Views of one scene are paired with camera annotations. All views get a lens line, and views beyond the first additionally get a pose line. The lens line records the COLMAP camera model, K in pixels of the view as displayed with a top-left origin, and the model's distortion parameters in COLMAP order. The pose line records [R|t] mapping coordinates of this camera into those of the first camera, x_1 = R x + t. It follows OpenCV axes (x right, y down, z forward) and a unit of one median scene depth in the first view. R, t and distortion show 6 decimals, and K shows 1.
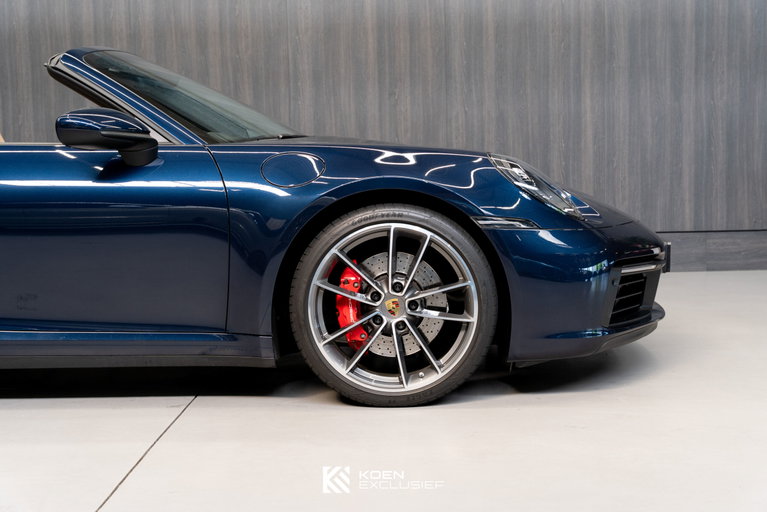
lens RADIAL K [[1151.7, 0, 385.8], [0, 1151.7, 252.9], [0, 0, 1]] dist [0.025077, 0.000000]
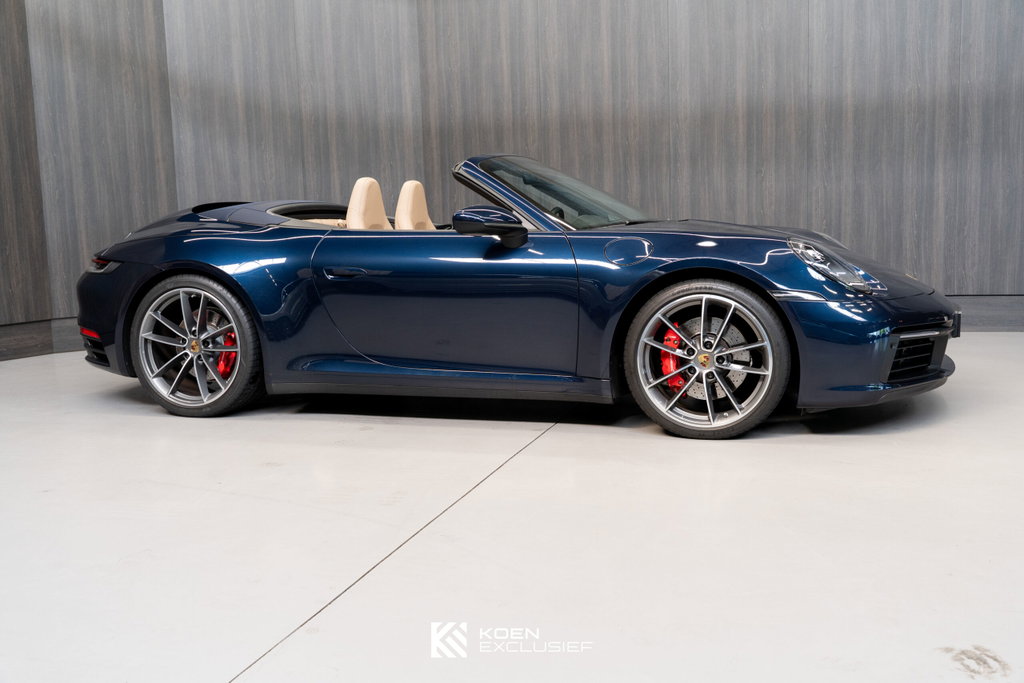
lens RADIAL K [[1034.8, 0, 512.4], [0, 1034.8, 338.8], [0, 0, 1]] dist [0.010327, 0.000000]
pose [[0.961612, 0.026532, -0.273128, 0.056262], [-0.015689, 0.999002, 0.041810, -0.010371], [0.273965, -0.035920, 0.961069, -0.073369]]
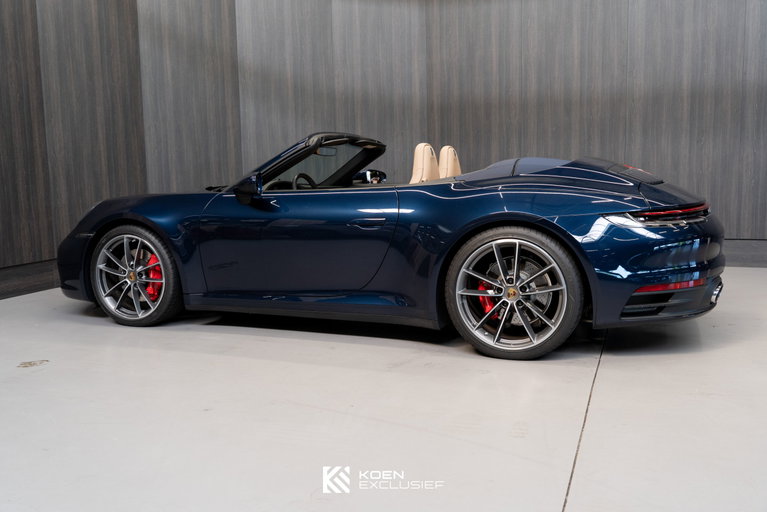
lens RADIAL K [[719.7, 0, 382.7], [0, 719.7, 254.1], [0, 0, 1]] dist [-0.000661, 0.000000]
pose [[0.945148, 0.043452, -0.323741, -0.073128], [-0.032299, 0.998688, 0.039748, -0.017463], [0.325043, -0.027111, 0.945311, -0.001615]]
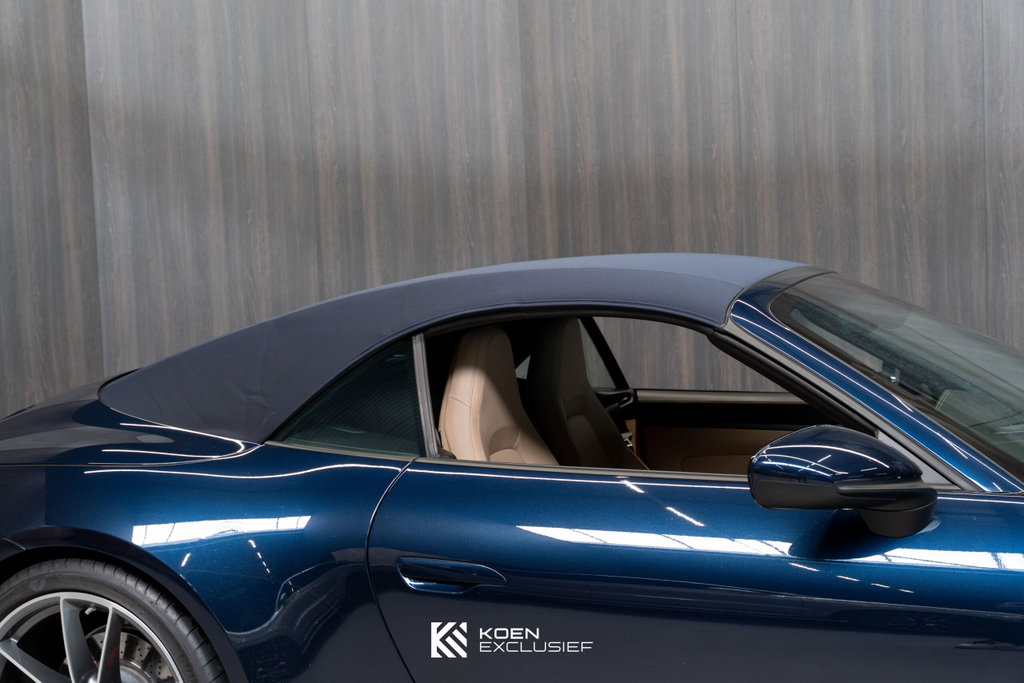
lens RADIAL K [[1381.8, 0, 507.4], [0, 1381.8, 341.5], [0, 0, 1]] dist [0.031041, 0.000000]
pose [[0.947178, 0.001955, -0.320703, -0.089436], [-0.010224, 0.999657, -0.024102, -0.072666], [0.320546, 0.026107, 0.946873, 0.179984]]
